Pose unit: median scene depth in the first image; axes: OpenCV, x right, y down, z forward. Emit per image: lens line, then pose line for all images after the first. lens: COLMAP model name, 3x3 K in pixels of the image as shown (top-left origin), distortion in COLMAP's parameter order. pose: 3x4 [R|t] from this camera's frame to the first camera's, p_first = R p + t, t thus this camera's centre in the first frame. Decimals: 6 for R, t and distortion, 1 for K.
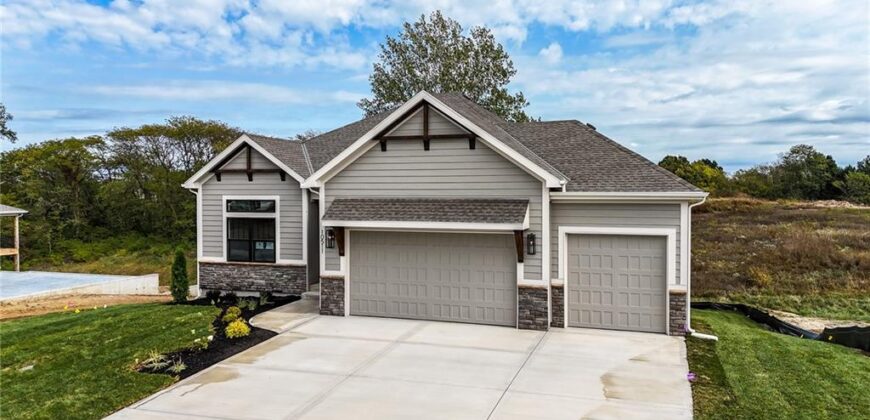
lens RADIAL K [[640.5, 0, 434.2], [0, 640.5, 214.8], [0, 0, 1]] dist [0.069961, -0.065031]
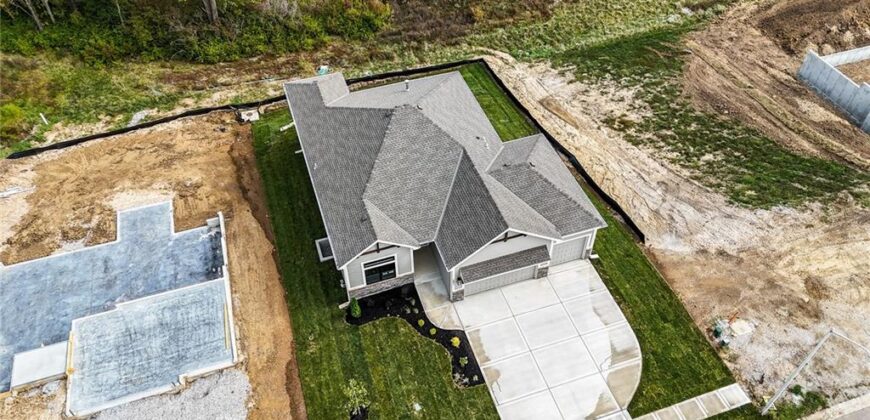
lens RADIAL K [[640.5, 0, 435.2], [0, 640.5, 207.2], [0, 0, 1]] dist [0.069961, -0.065031]
pose [[0.789115, -0.450175, 0.417900, -1.004797], [0.034308, 0.711586, 0.701761, -1.637927], [-0.613287, -0.539433, 0.576968, -0.048237]]
